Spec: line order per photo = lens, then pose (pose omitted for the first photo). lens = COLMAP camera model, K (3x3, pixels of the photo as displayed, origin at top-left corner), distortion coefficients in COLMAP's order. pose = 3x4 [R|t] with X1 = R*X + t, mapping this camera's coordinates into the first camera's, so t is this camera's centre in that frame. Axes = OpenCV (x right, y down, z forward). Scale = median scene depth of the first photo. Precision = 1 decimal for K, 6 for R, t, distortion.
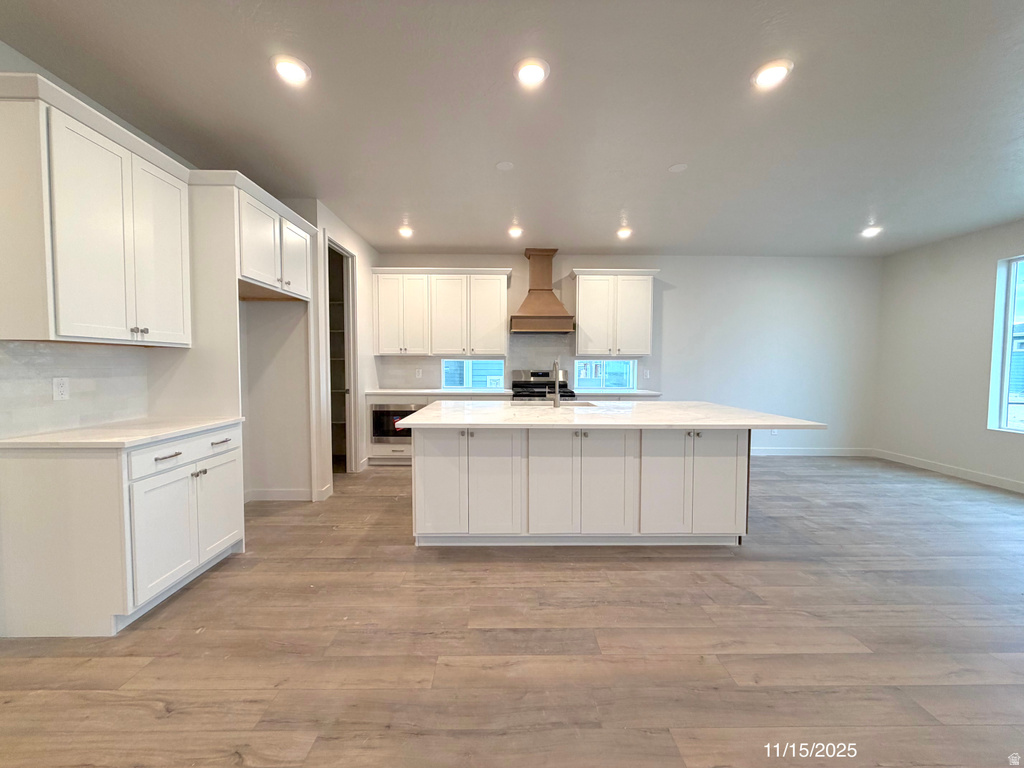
lens RADIAL K [[407.4, 0, 508.3], [0, 407.4, 382.8], [0, 0, 1]] dist [0.002793, 0.000580]
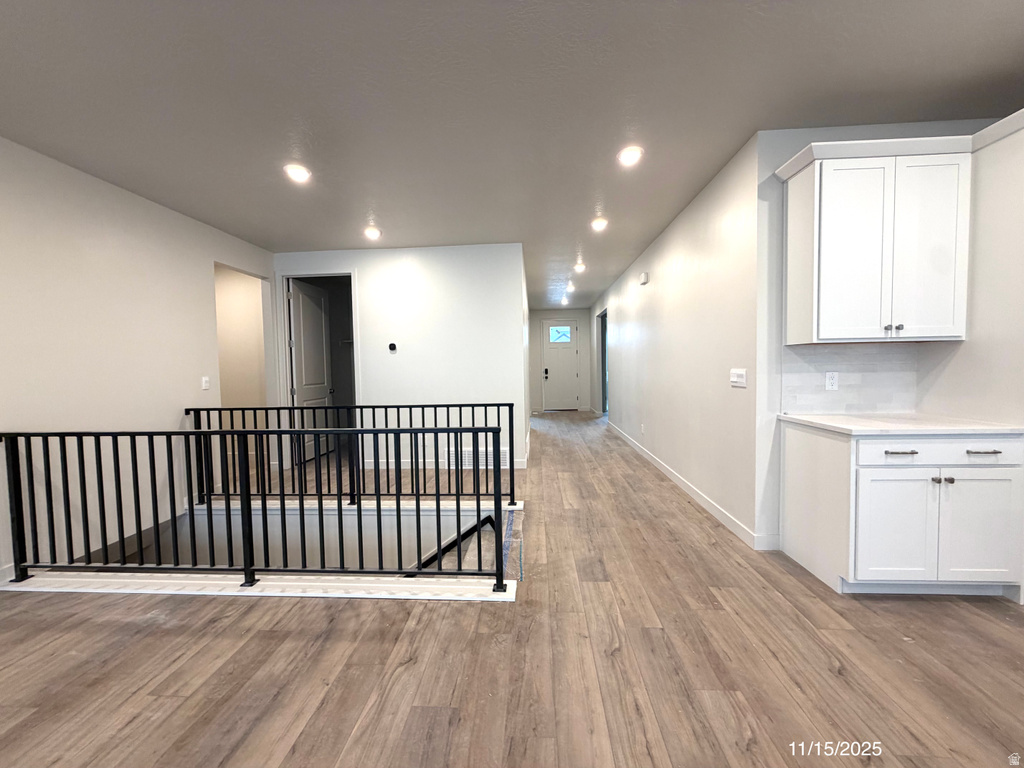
lens RADIAL K [[407.4, 0, 509.6], [0, 407.4, 384.4], [0, 0, 1]] dist [0.002793, 0.000580]
pose [[-0.073389, 0.043733, -0.996344, 0.242044], [-0.028421, 0.998541, 0.045922, -0.004387], [0.996898, 0.031687, -0.072039, 0.127135]]
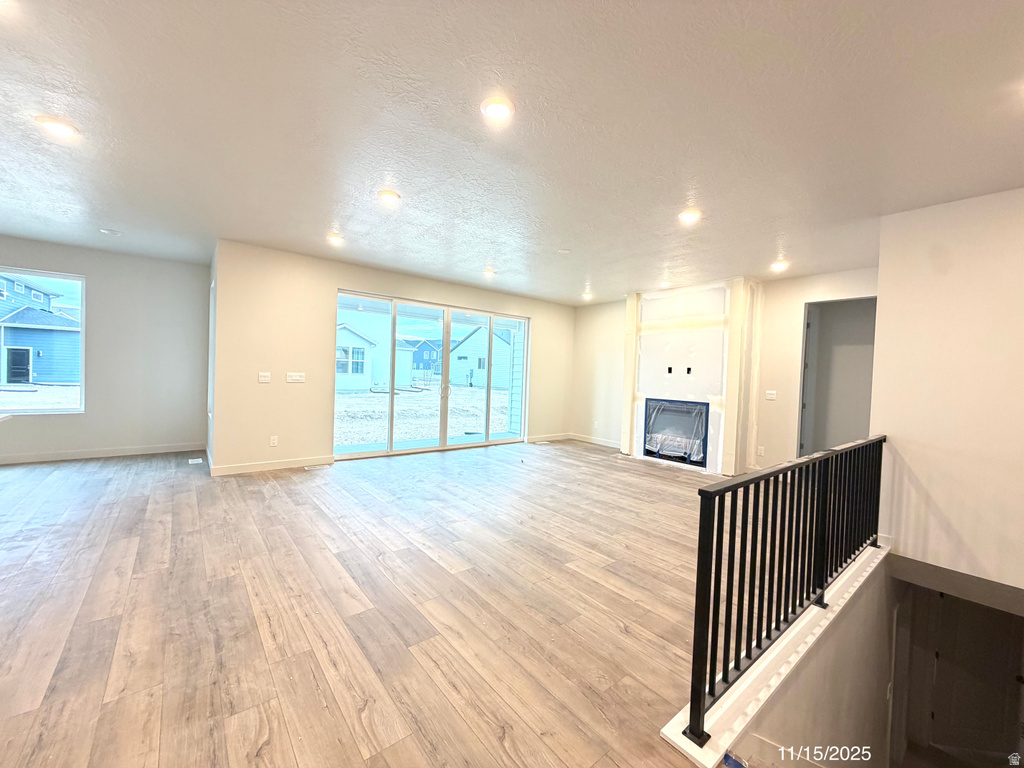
lens RADIAL K [[407.4, 0, 509.5], [0, 407.4, 385.0], [0, 0, 1]] dist [0.002793, 0.000580]
pose [[-0.622320, -0.046670, 0.781370, -1.280286], [0.000057, 0.998218, 0.059667, -0.067798], [-0.782763, 0.037177, -0.621209, 0.775362]]
